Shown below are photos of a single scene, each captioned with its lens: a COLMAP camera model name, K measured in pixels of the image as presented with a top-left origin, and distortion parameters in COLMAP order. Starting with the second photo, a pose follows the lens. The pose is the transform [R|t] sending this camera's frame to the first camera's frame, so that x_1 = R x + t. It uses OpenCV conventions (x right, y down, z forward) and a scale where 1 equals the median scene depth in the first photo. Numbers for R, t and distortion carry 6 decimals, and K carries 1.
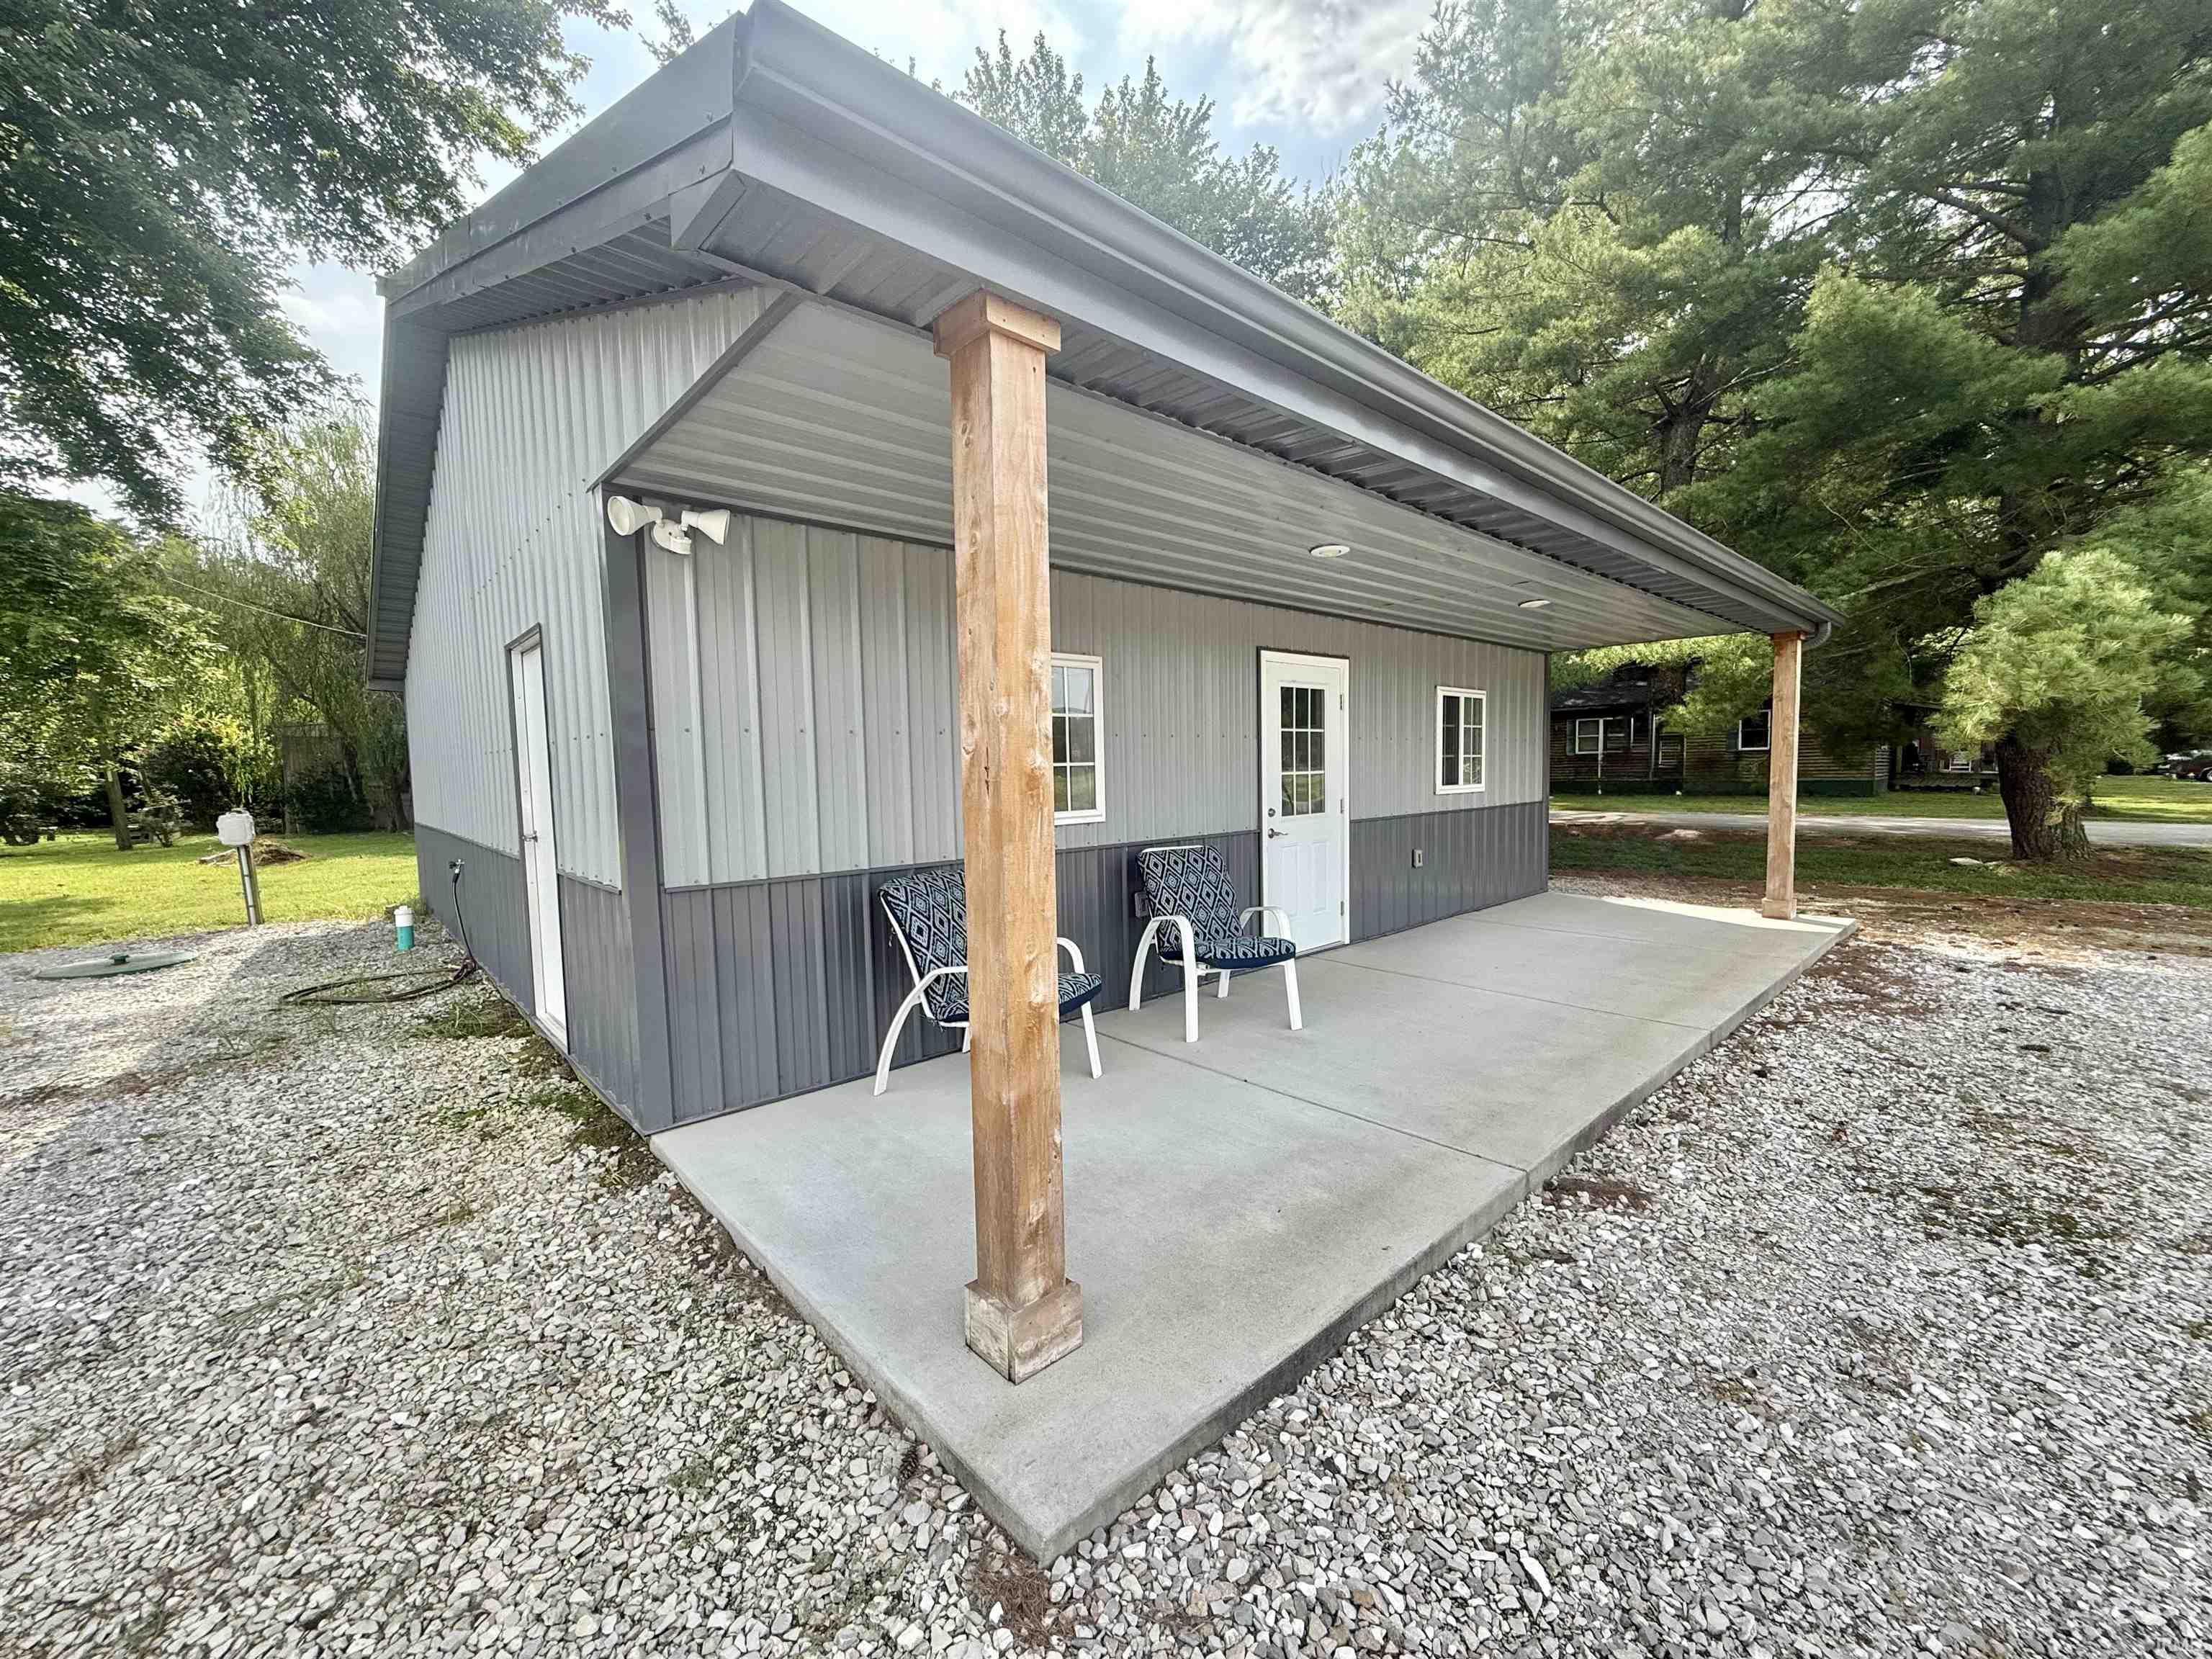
lens RADIAL K [[882.6, 0, 1106.0], [0, 882.6, 829.5], [0, 0, 1]] dist [-0.002077, -0.000079]
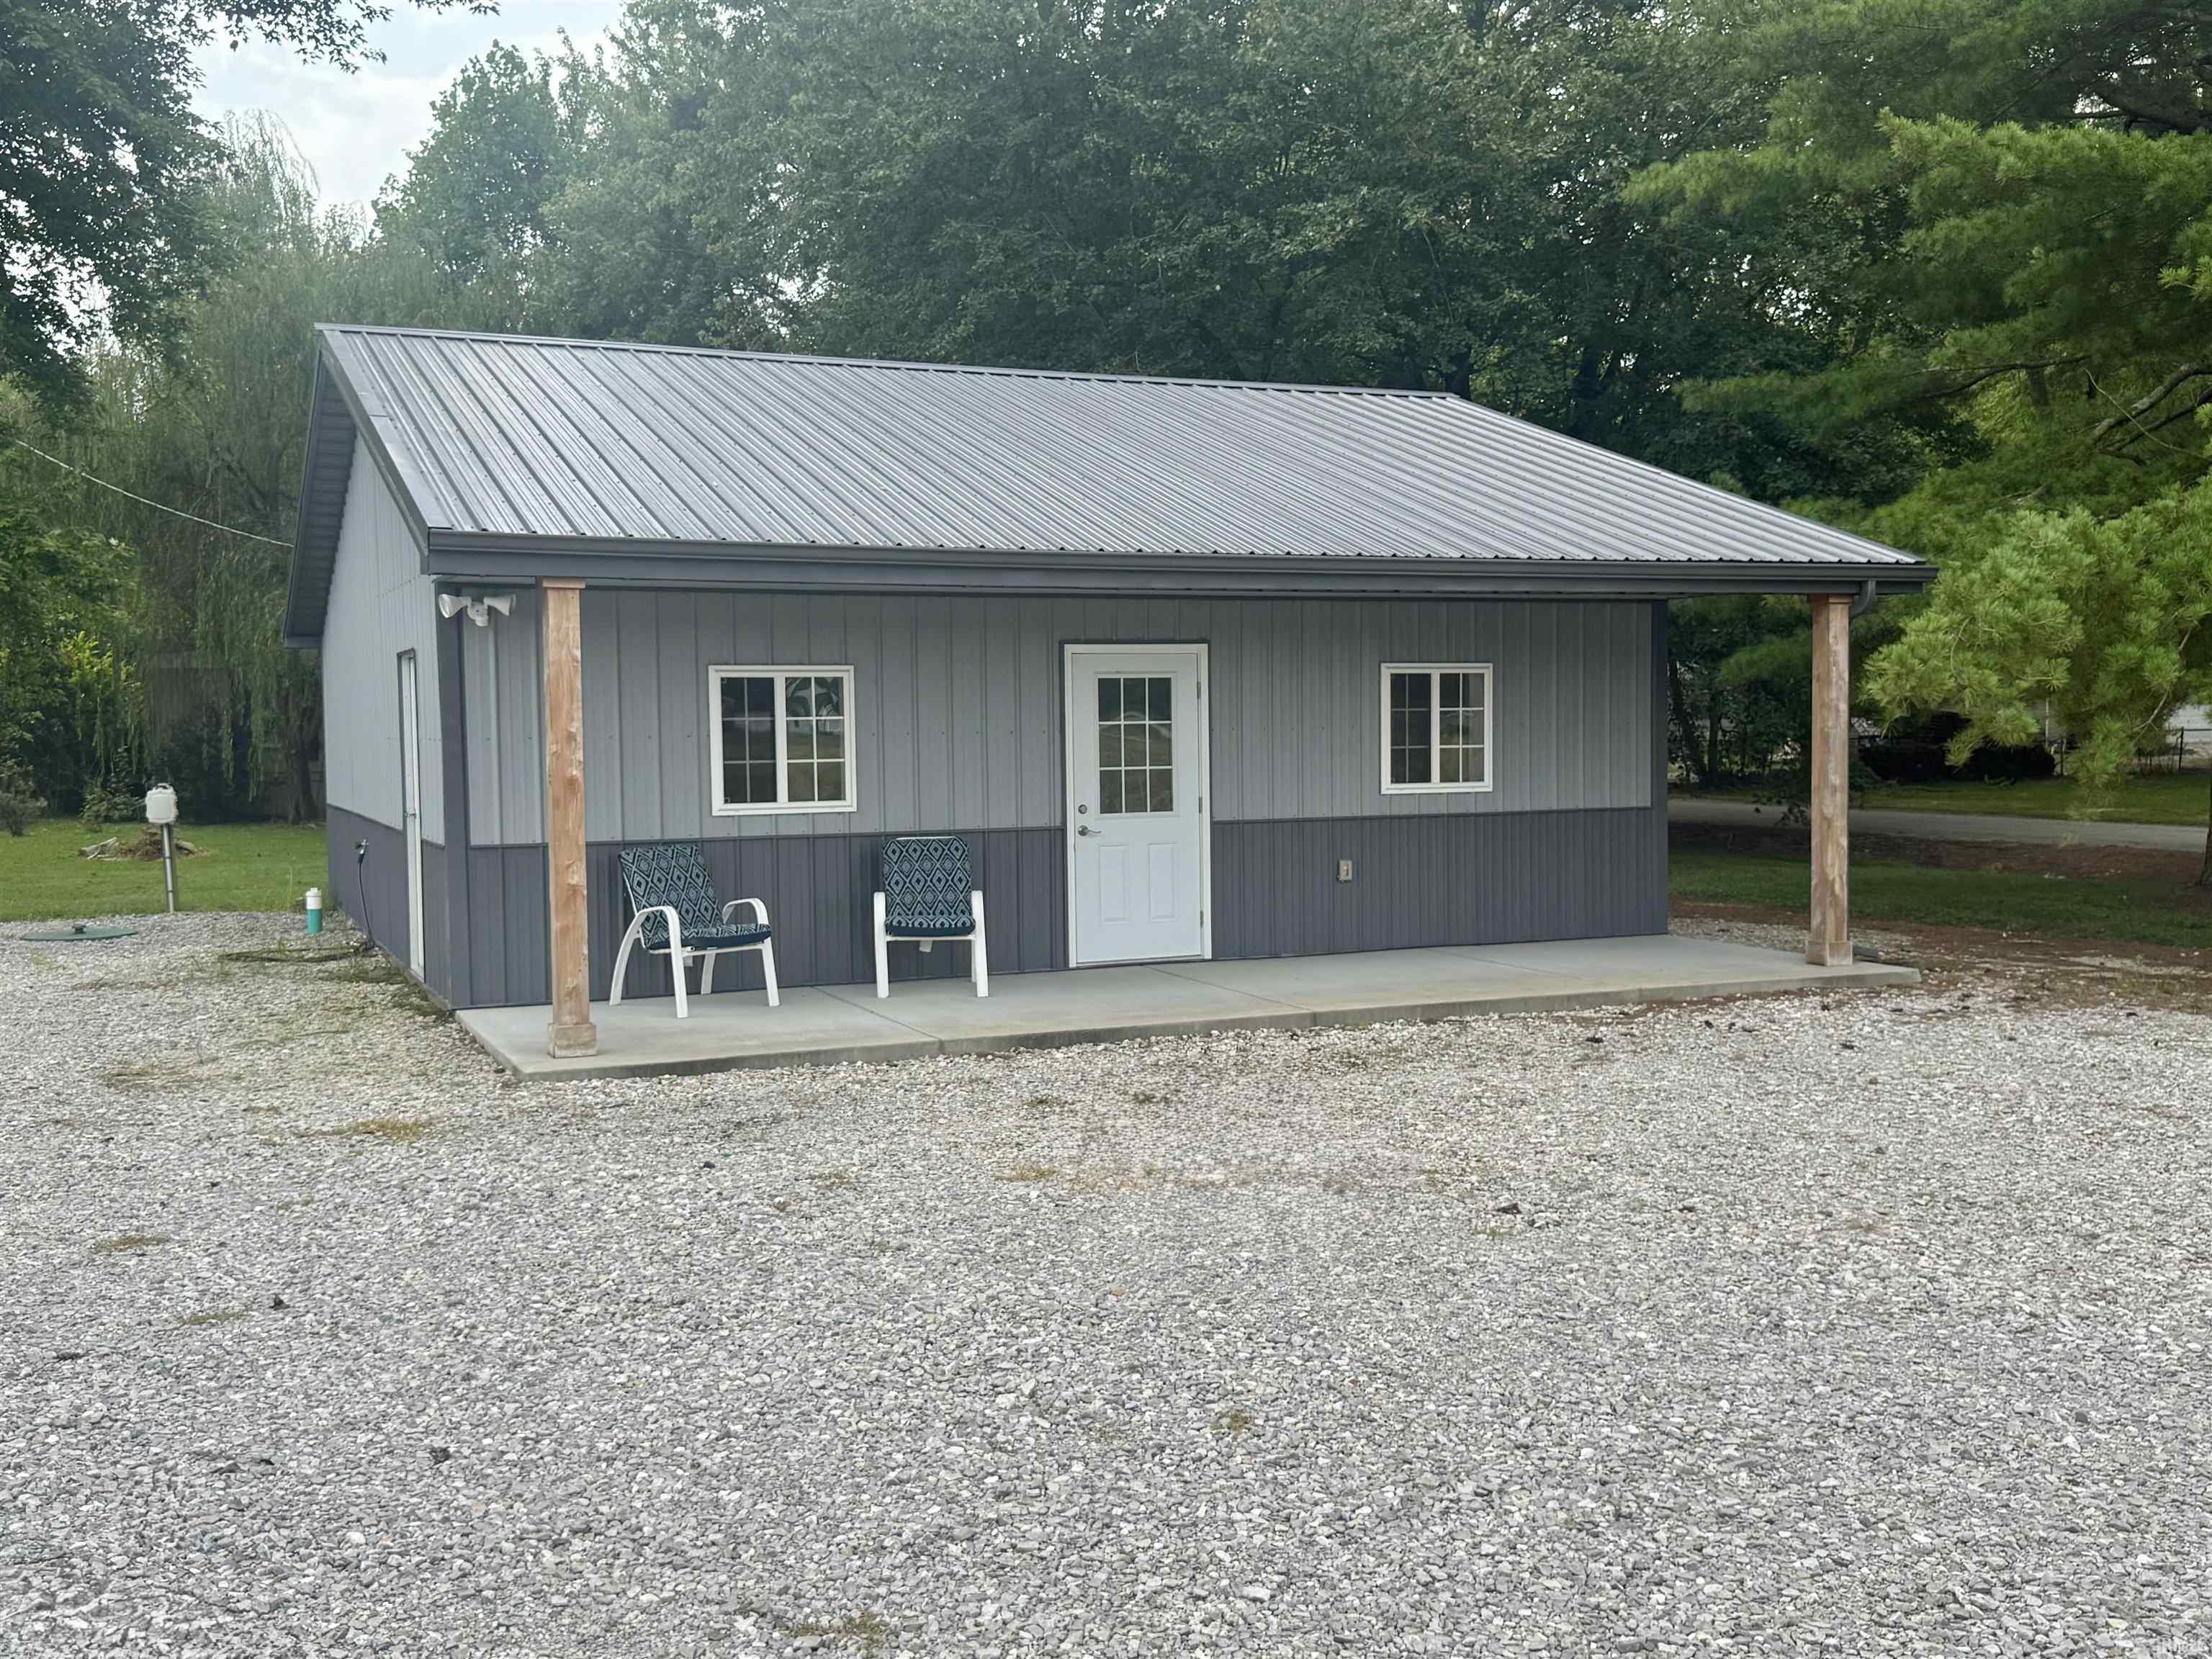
lens RADIAL K [[2183.3, 0, 1113.5], [0, 2183.3, 829.0], [0, 0, 1]] dist [0.172646, -0.384100]
pose [[0.947753, 0.025017, -0.318022, 1.004965], [-0.029835, 0.999502, -0.010287, 0.026006], [0.317606, 0.019237, 0.948027, -1.284113]]
